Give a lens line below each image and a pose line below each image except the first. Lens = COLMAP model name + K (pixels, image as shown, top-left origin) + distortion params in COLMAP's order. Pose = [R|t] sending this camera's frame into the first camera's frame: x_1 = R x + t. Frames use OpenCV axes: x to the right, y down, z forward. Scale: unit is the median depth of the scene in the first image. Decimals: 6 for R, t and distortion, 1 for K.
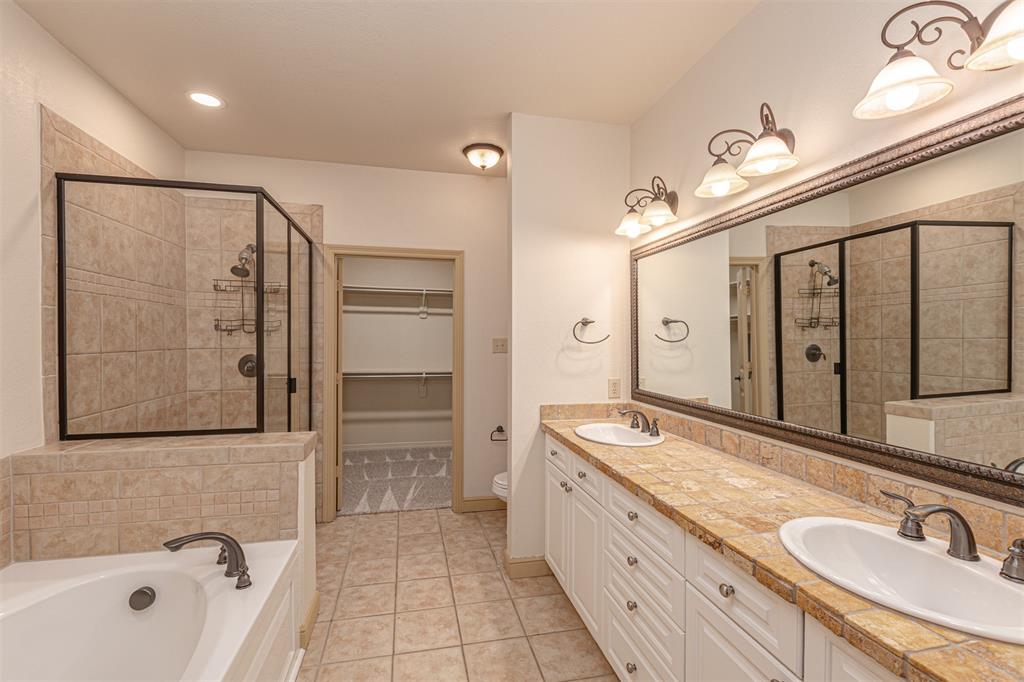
lens RADIAL K [[453.7, 0, 509.3], [0, 453.7, 340.7], [0, 0, 1]] dist [-0.013348, 0.000311]
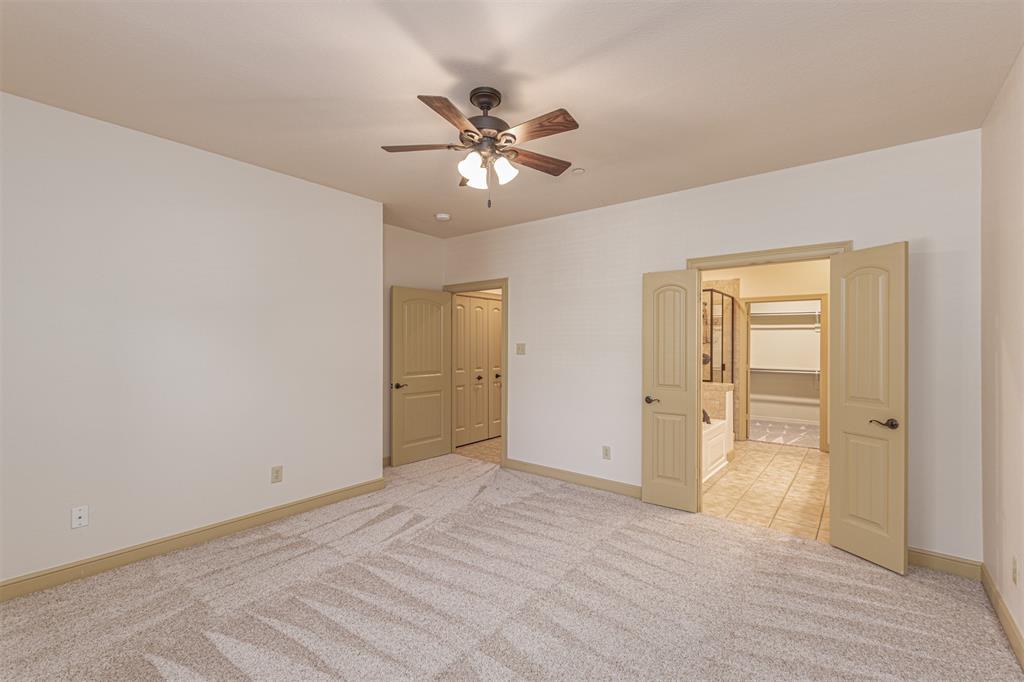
lens RADIAL K [[453.7, 0, 507.6], [0, 453.7, 343.6], [0, 0, 1]] dist [-0.013348, 0.000311]
pose [[0.632781, 0.004273, -0.774319, 0.602328], [-0.009540, 0.999952, -0.002278, -0.003604], [0.774272, 0.008829, 0.632791, -1.302146]]
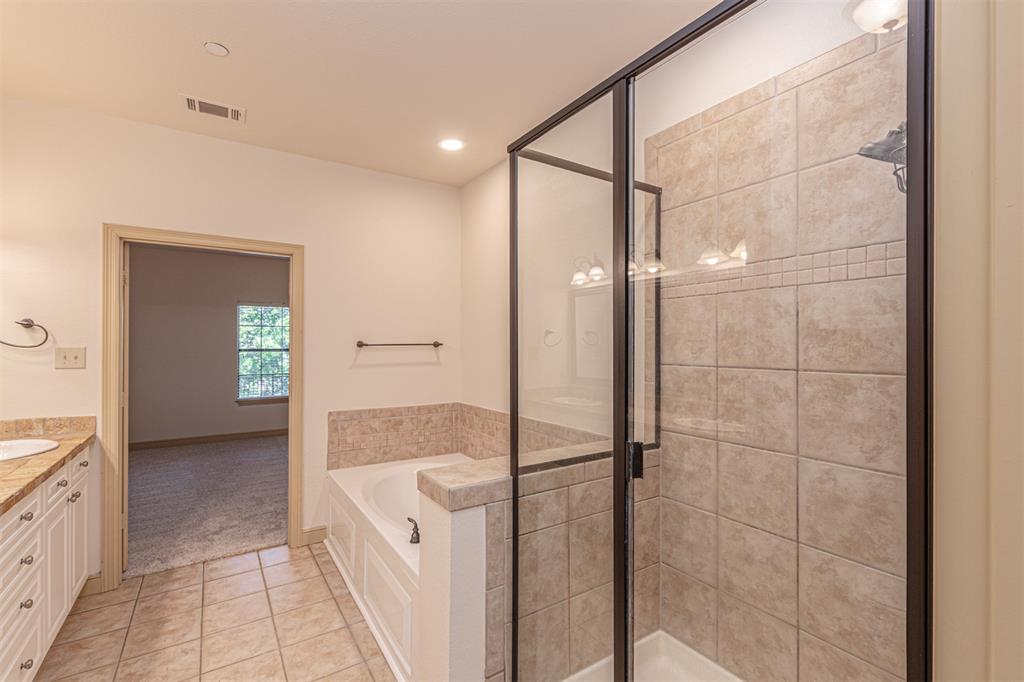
lens RADIAL K [[453.7, 0, 515.8], [0, 453.7, 344.2], [0, 0, 1]] dist [-0.013348, 0.000311]
pose [[-0.932823, -0.014613, -0.360038, -0.273594], [-0.011783, 0.999880, -0.010053, -0.000132], [0.360142, -0.005136, -0.932883, 1.531130]]
